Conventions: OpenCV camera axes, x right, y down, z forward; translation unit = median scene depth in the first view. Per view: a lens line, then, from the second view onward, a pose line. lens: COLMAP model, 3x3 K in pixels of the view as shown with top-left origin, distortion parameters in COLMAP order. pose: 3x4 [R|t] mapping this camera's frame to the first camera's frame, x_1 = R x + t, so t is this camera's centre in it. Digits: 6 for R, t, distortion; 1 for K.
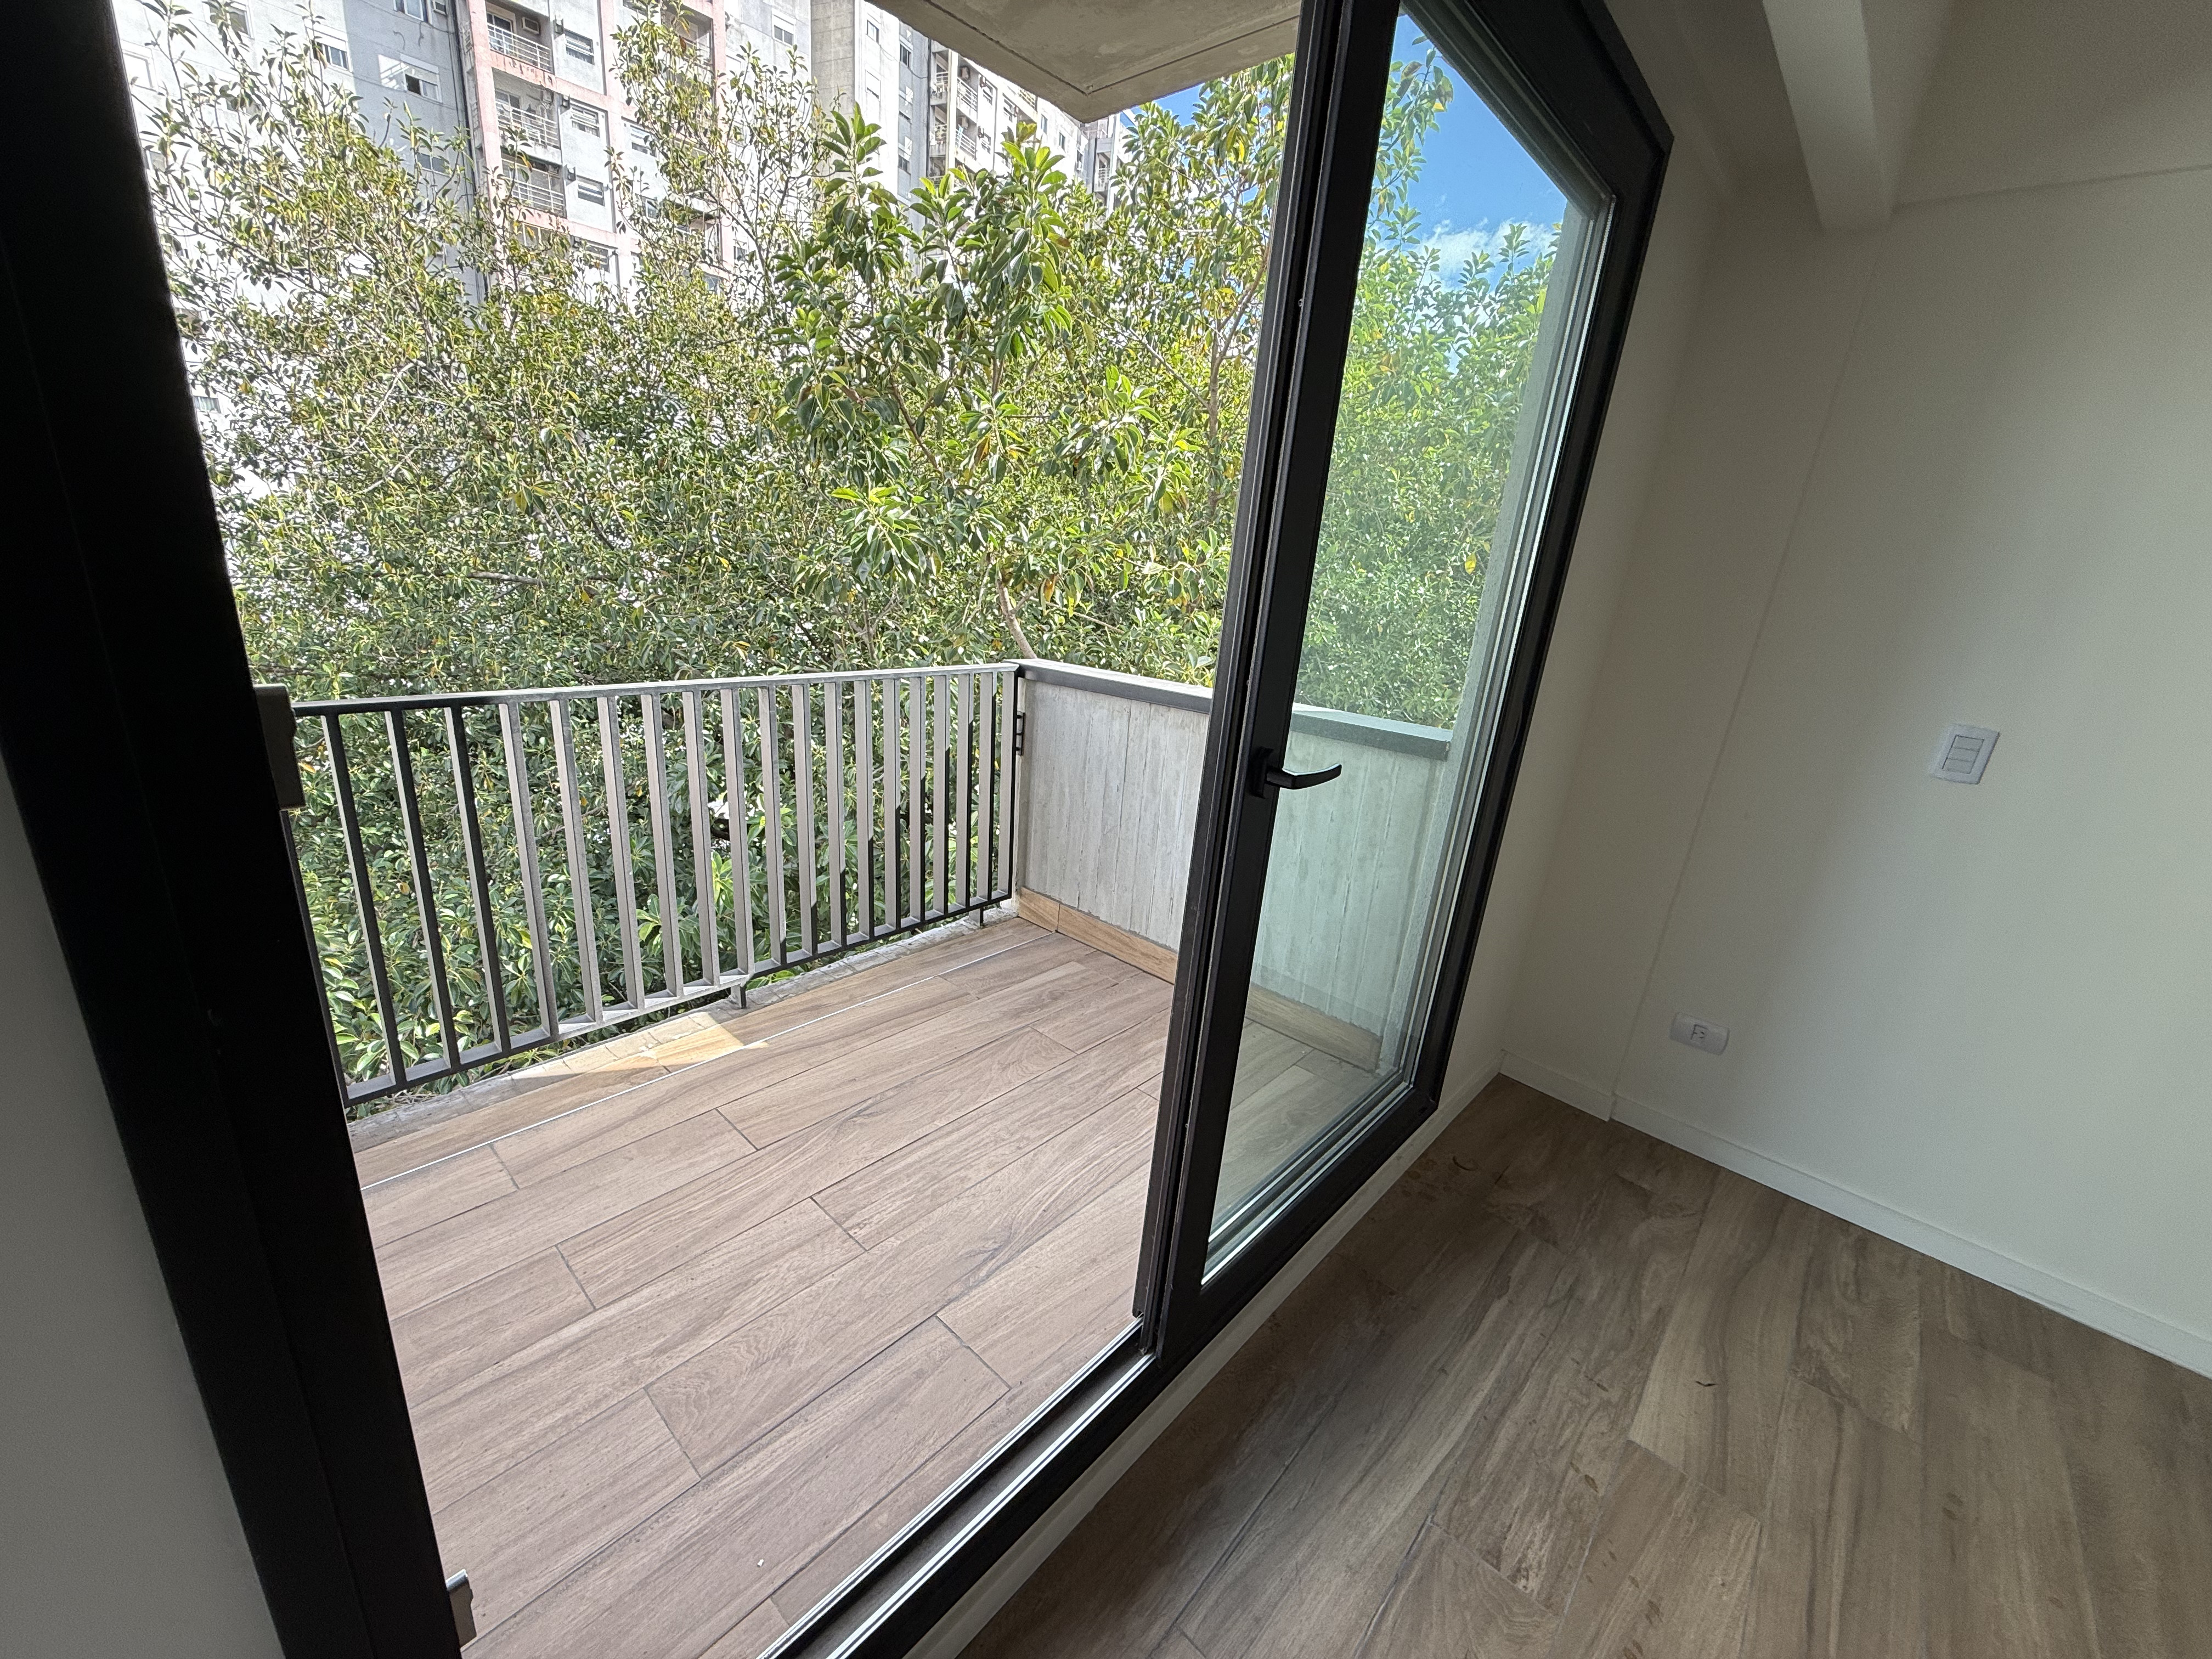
lens RADIAL K [[878.2, 0, 1096.9], [0, 878.2, 831.3], [0, 0, 1]] dist [0.000963, 0.000521]
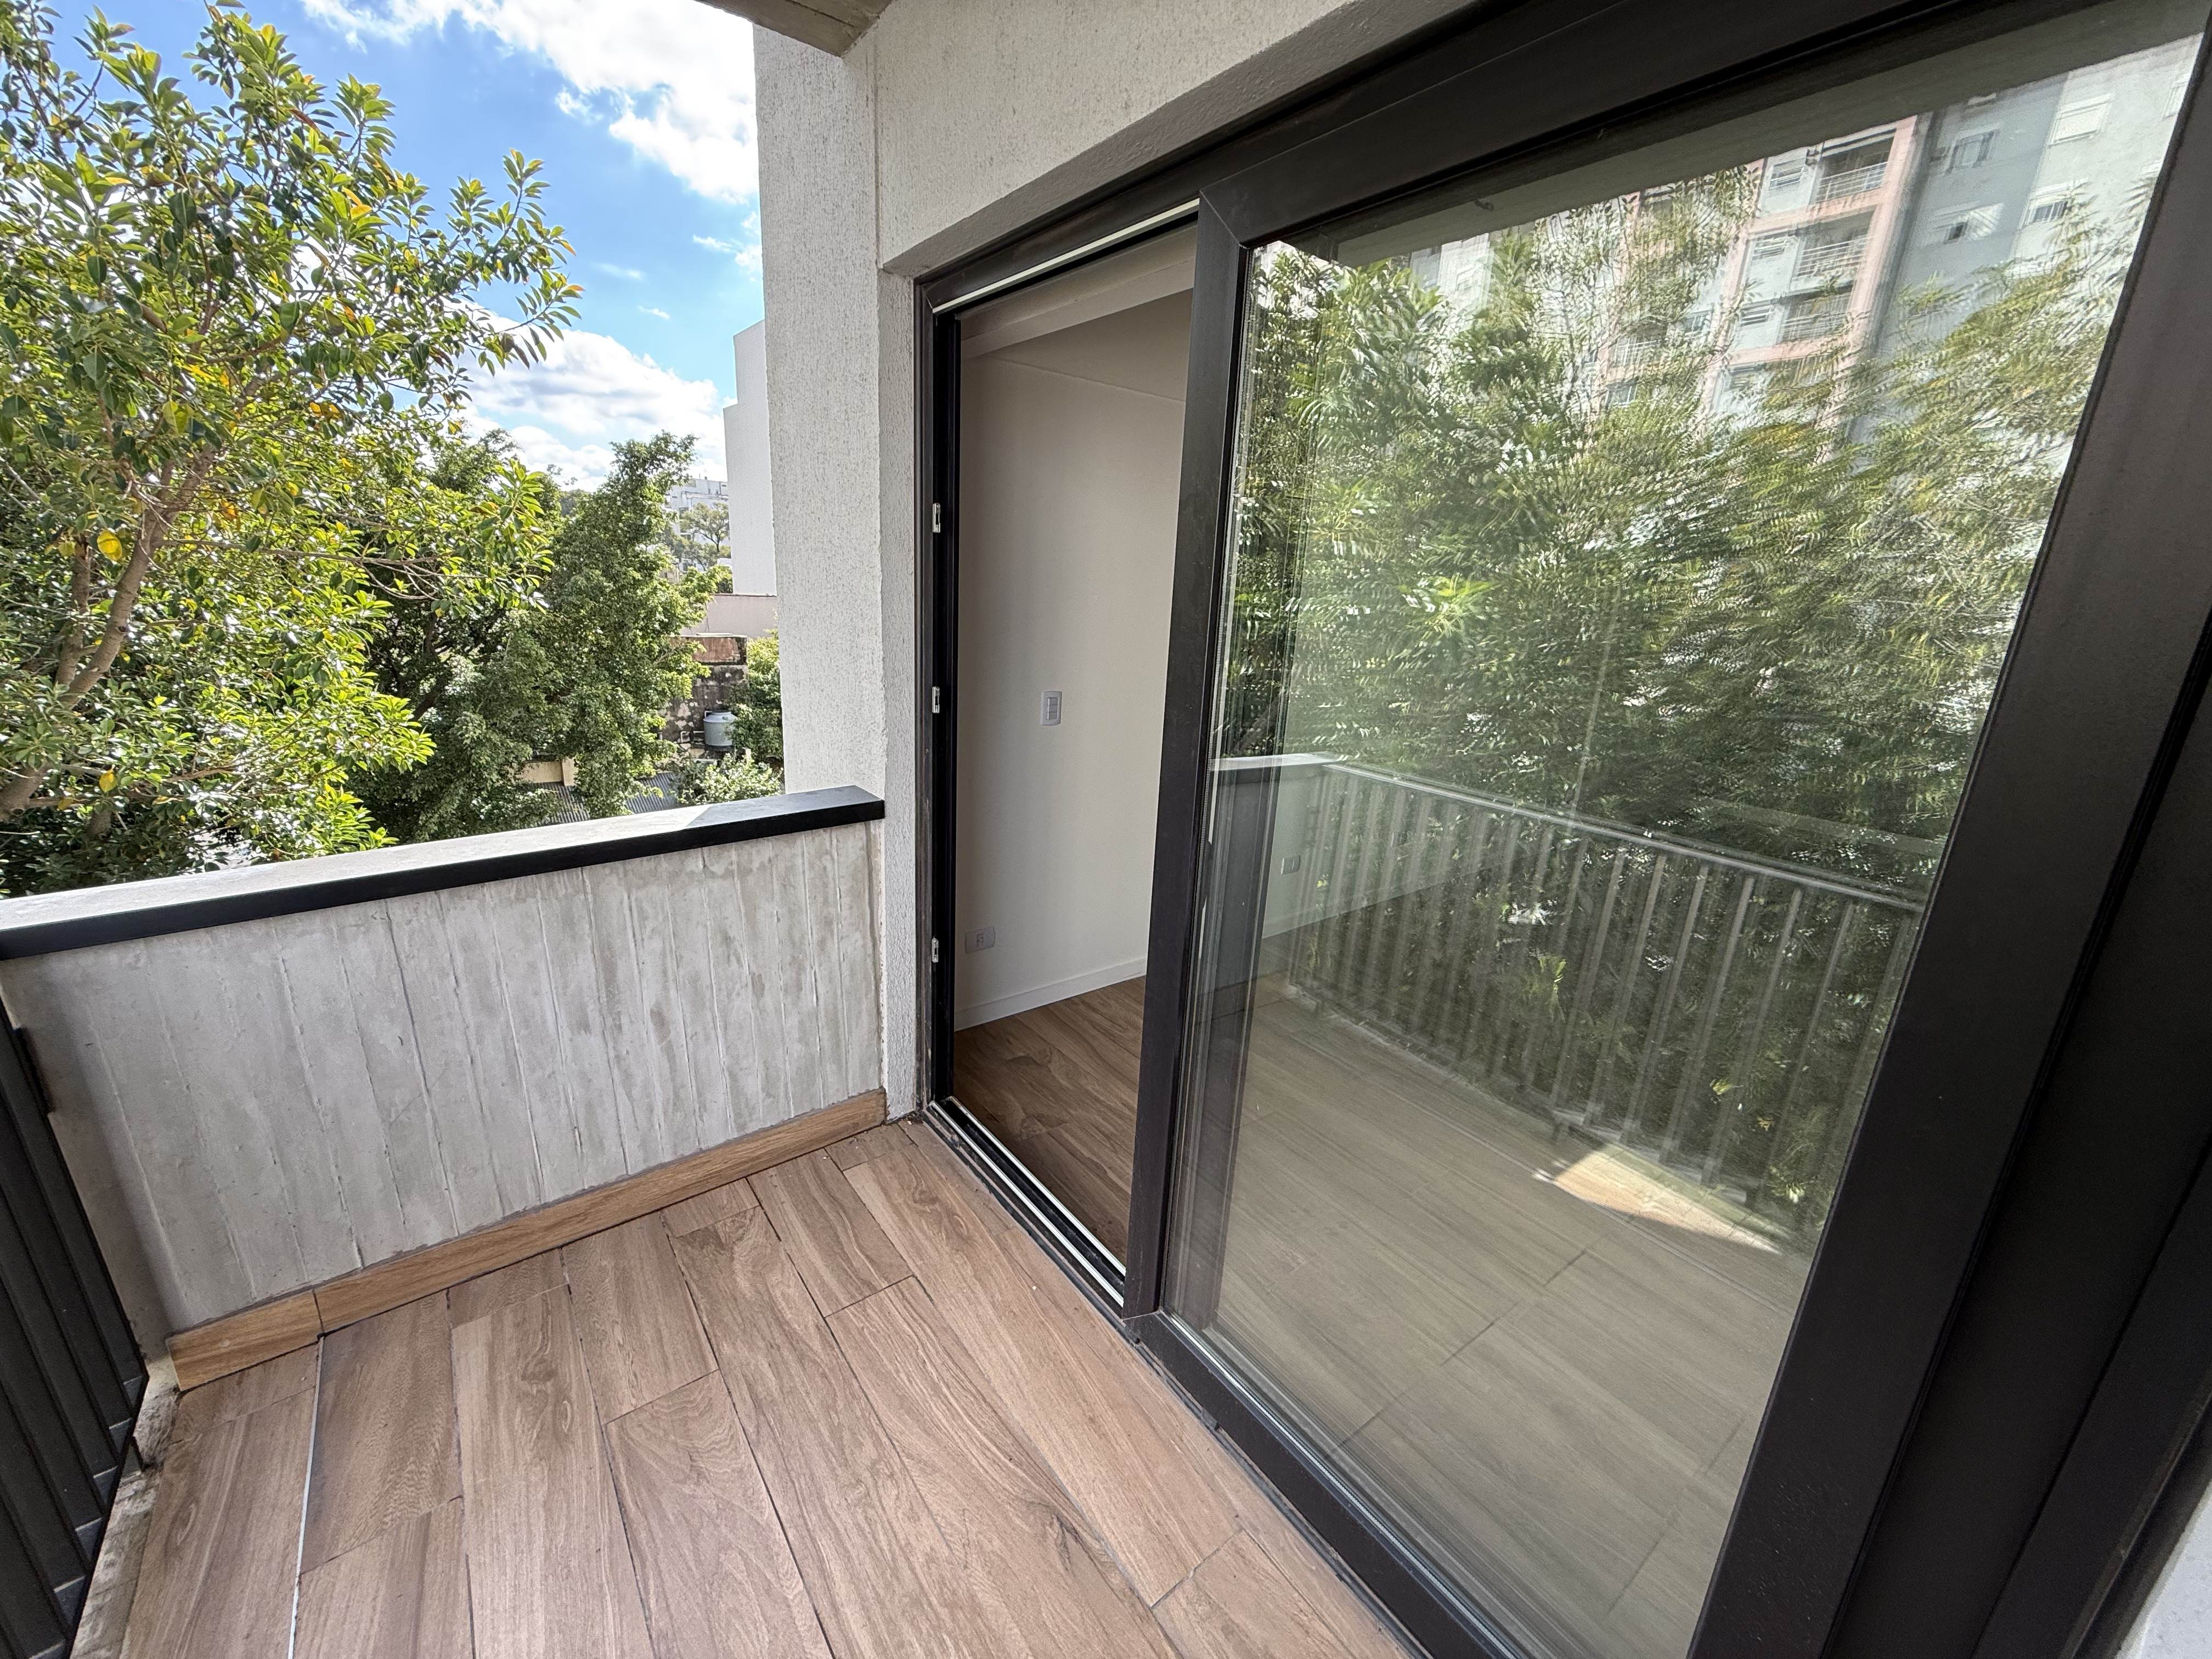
lens RADIAL K [[878.2, 0, 1096.9], [0, 878.2, 831.3], [0, 0, 1]] dist [0.000963, 0.000521]
pose [[0.184089, -0.346441, 0.919831, -0.440450], [0.275943, 0.916405, 0.289926, -0.251238], [-0.943381, 0.200448, 0.264298, 0.411343]]
